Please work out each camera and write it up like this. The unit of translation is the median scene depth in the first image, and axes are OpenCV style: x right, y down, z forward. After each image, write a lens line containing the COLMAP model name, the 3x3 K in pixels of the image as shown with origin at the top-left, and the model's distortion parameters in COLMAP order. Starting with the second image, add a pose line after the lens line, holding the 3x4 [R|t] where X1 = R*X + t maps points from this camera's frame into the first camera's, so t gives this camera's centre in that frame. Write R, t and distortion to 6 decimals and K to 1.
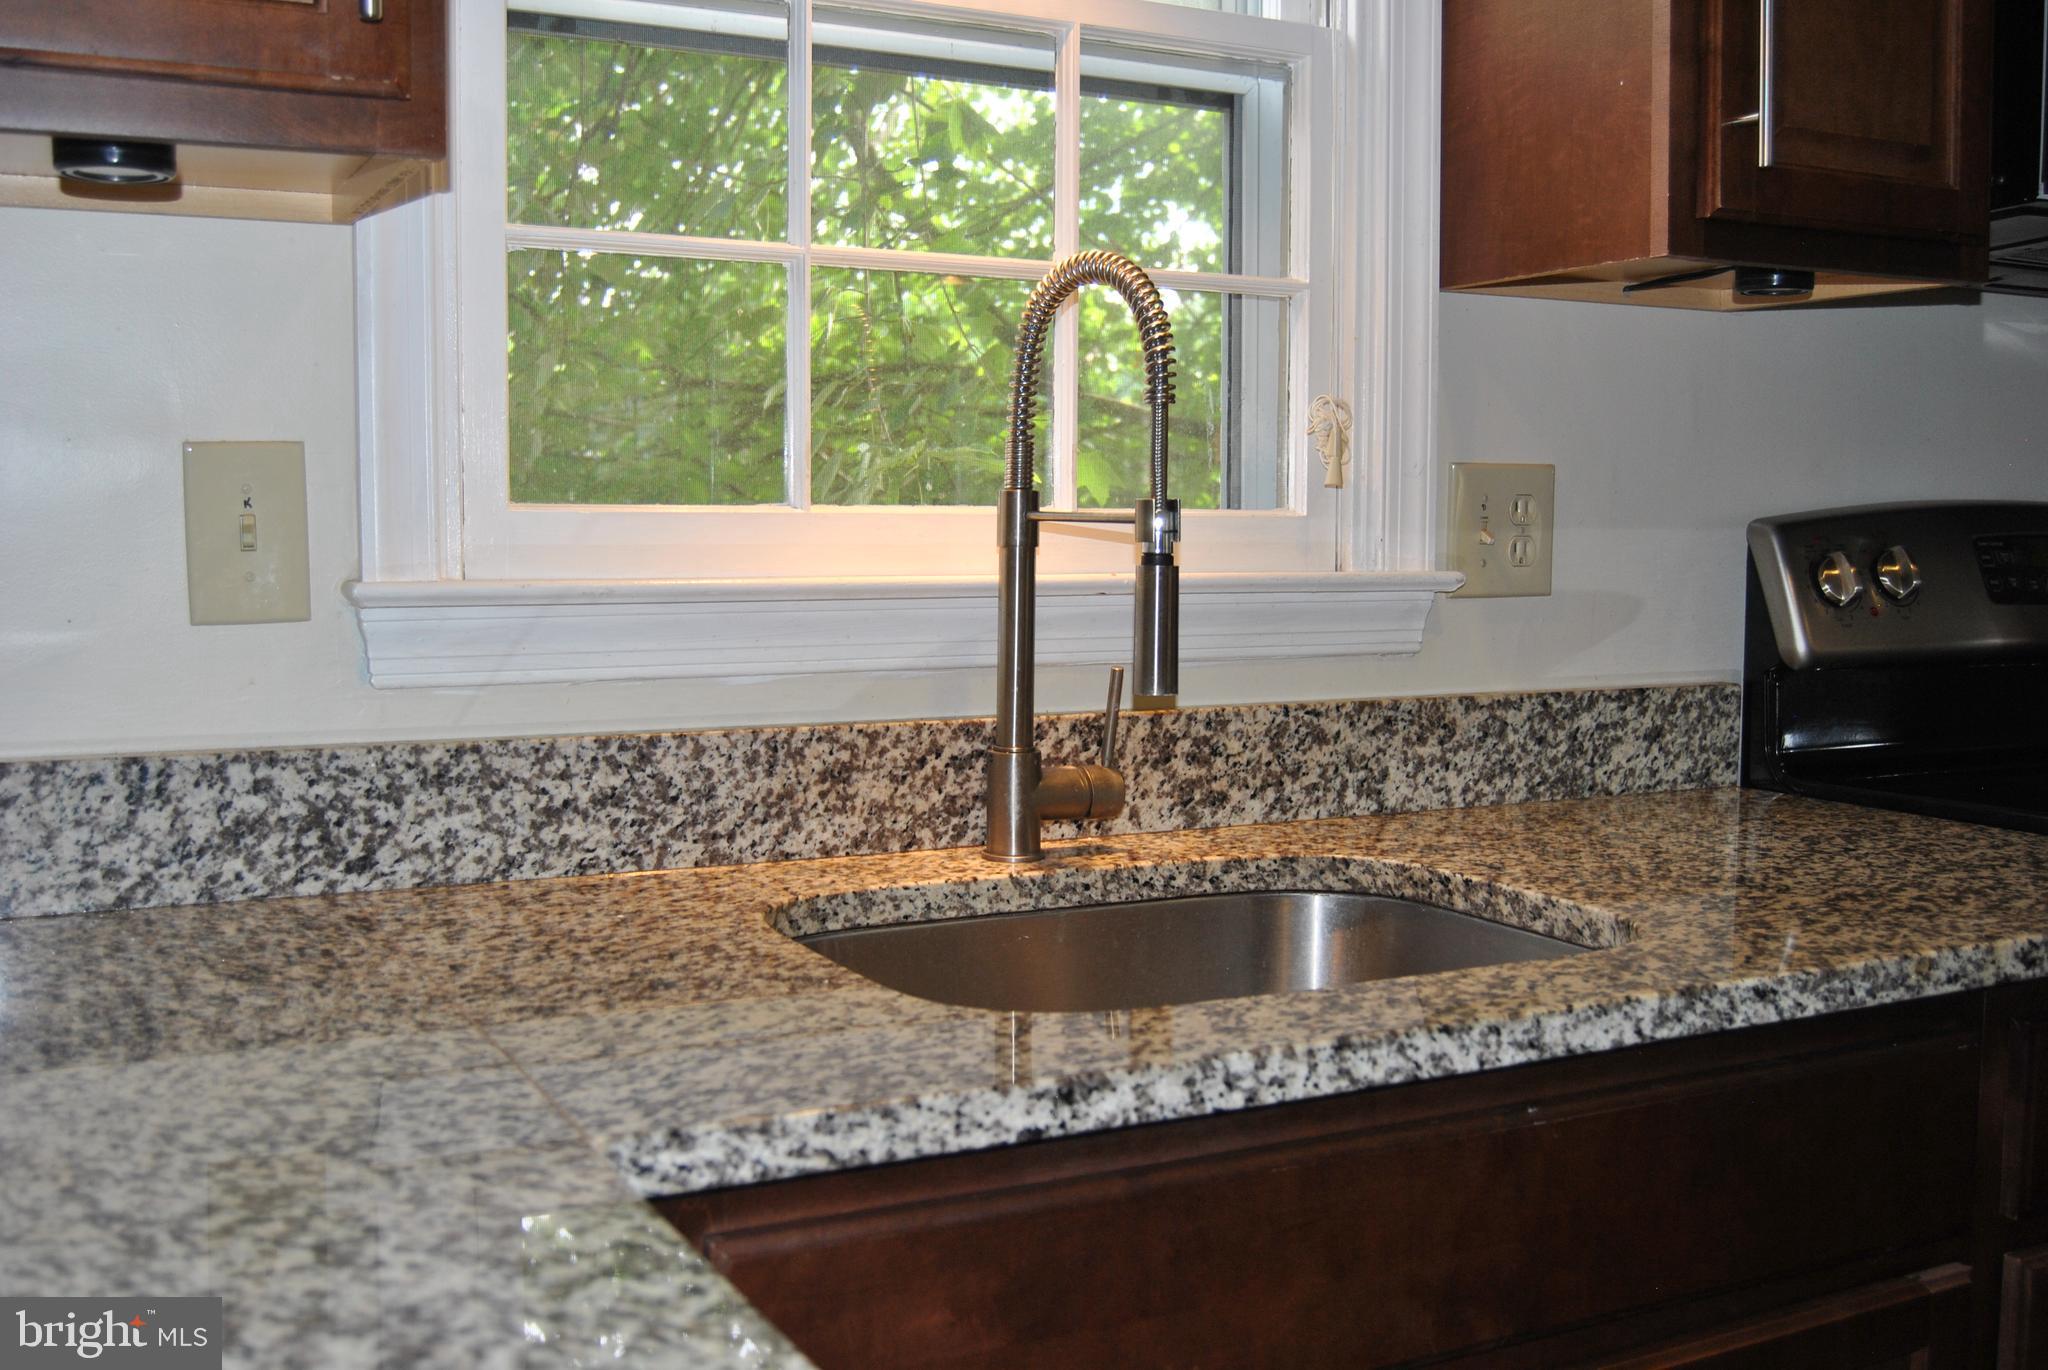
lens RADIAL K [[2053.7, 0, 1023.2], [0, 2053.7, 678.0], [0, 0, 1]] dist [-0.061987, 0.000000]
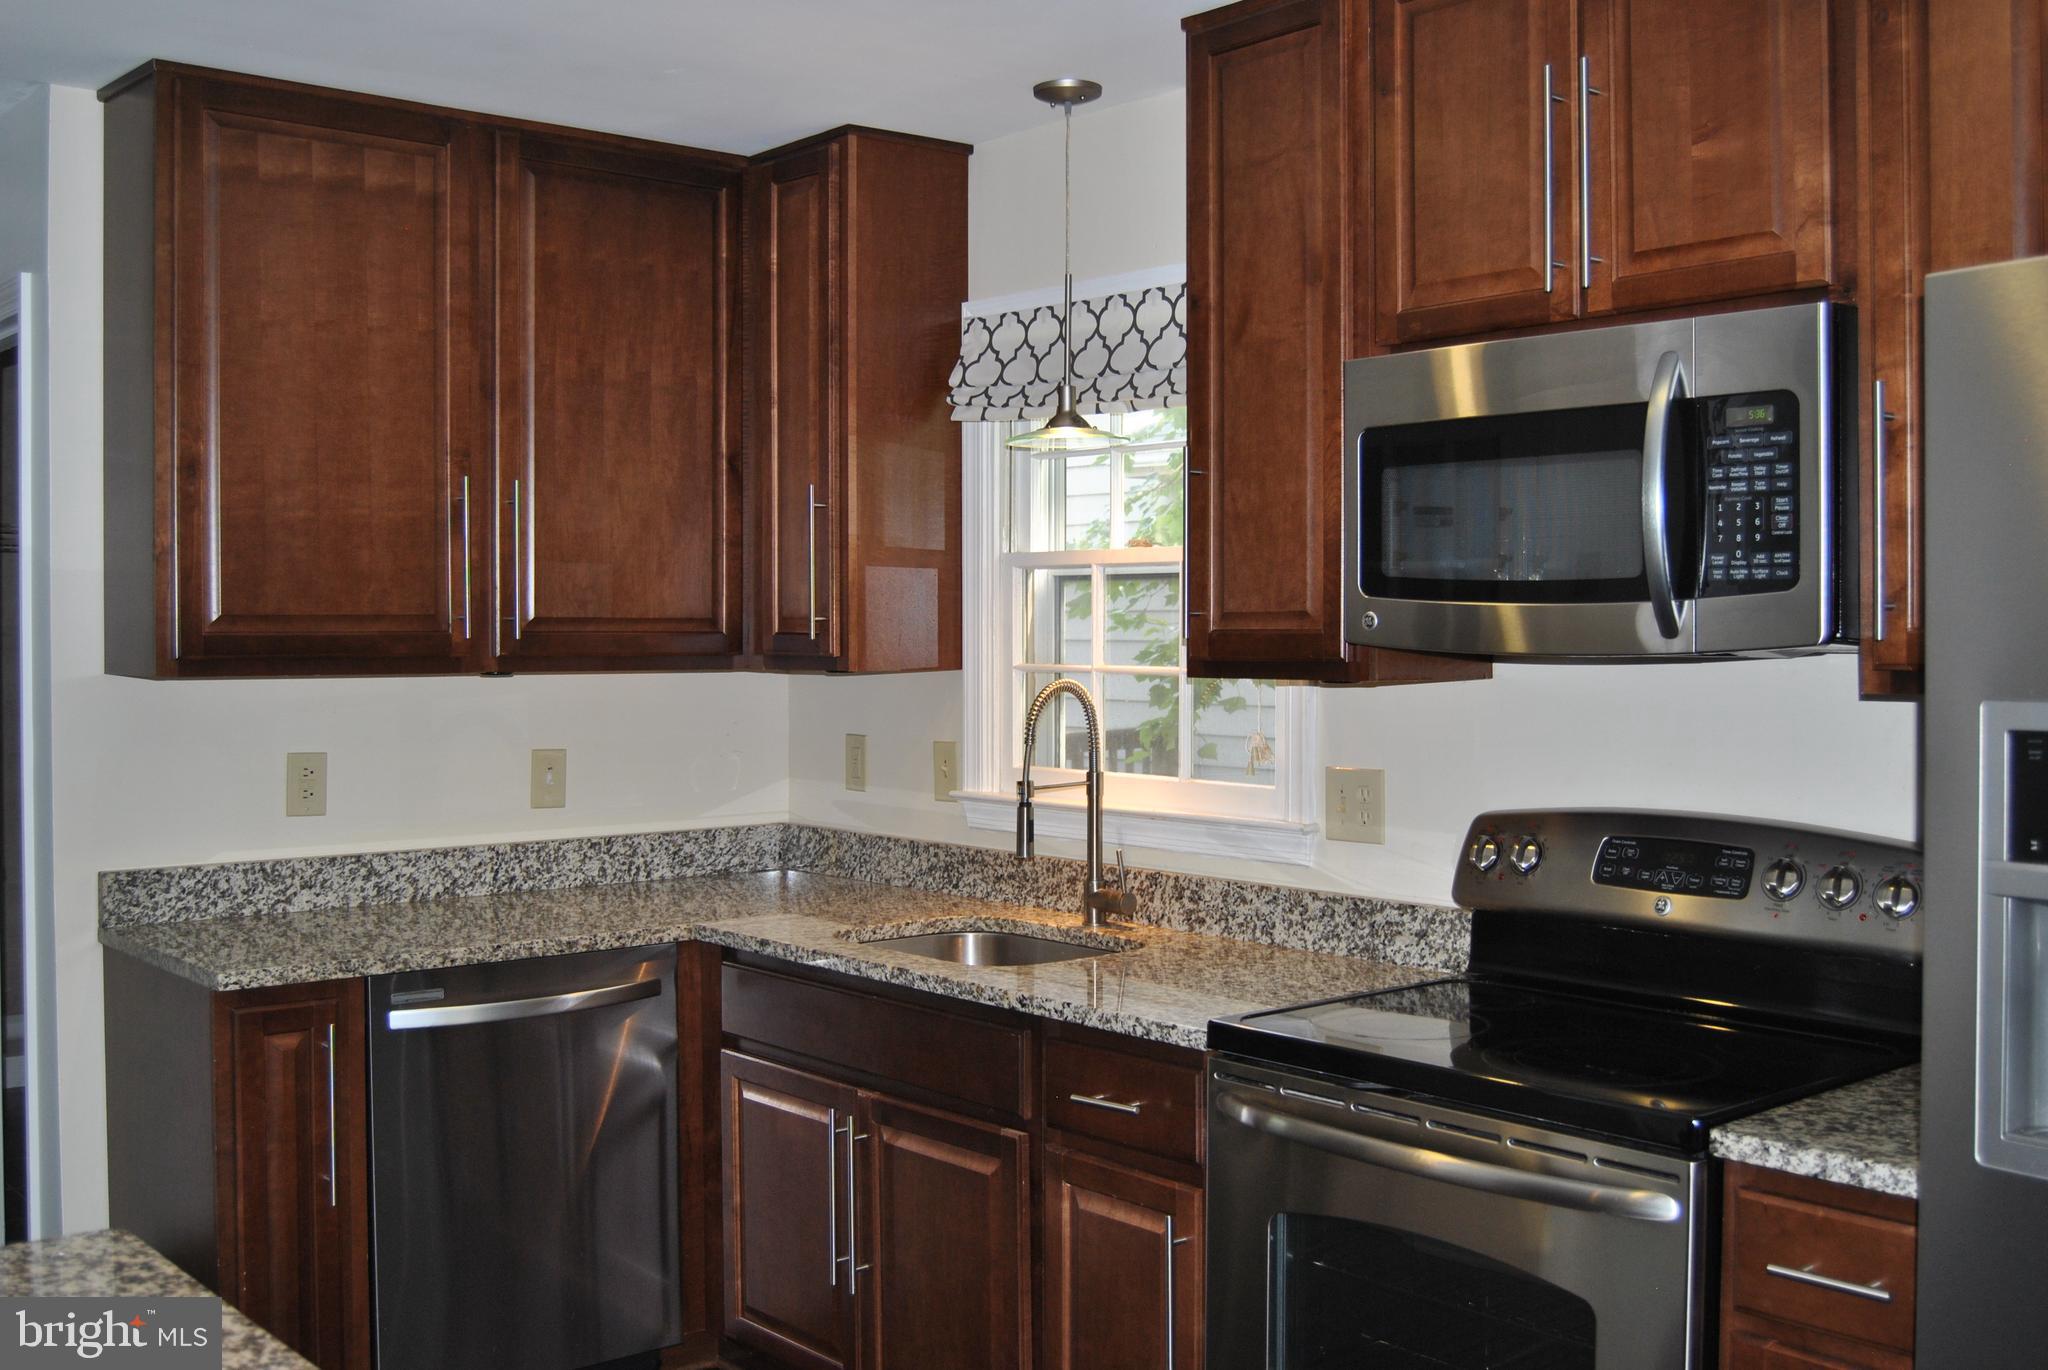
lens RADIAL K [[2053.7, 0, 1023.9], [0, 2053.7, 681.6], [0, 0, 1]] dist [-0.061987, 0.000000]
pose [[0.220095, 0.019803, -0.975277, 2.019401], [-0.075350, 0.997152, 0.003242, -0.172142], [0.972564, 0.072773, 0.220961, 0.325814]]
